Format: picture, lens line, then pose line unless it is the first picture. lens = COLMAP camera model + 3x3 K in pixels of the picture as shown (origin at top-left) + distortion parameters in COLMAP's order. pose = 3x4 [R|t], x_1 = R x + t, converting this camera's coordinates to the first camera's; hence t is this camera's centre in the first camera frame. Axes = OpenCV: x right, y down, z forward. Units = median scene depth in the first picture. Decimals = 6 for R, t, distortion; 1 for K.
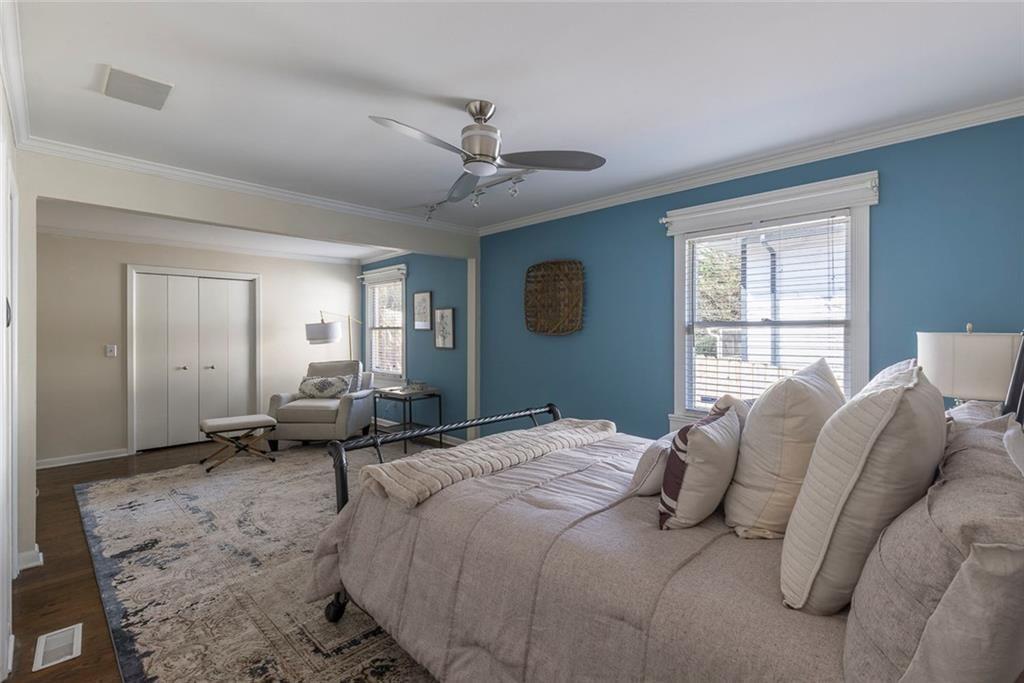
lens RADIAL K [[459.5, 0, 511.6], [0, 459.5, 338.3], [0, 0, 1]] dist [0.007816, -0.000610]
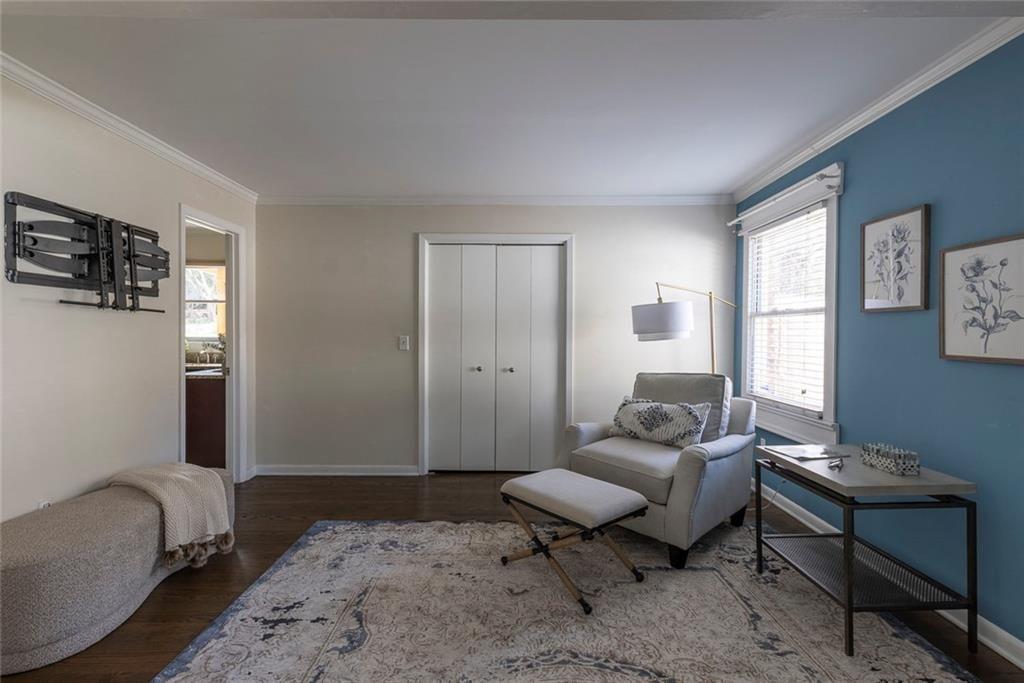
lens RADIAL K [[459.5, 0, 512.2], [0, 459.5, 335.4], [0, 0, 1]] dist [0.007816, -0.000610]
pose [[0.709215, 0.013330, -0.704866, -0.147949], [-0.019414, 0.999811, -0.000626, 0.009761], [0.704725, 0.014128, 0.709340, 0.497147]]
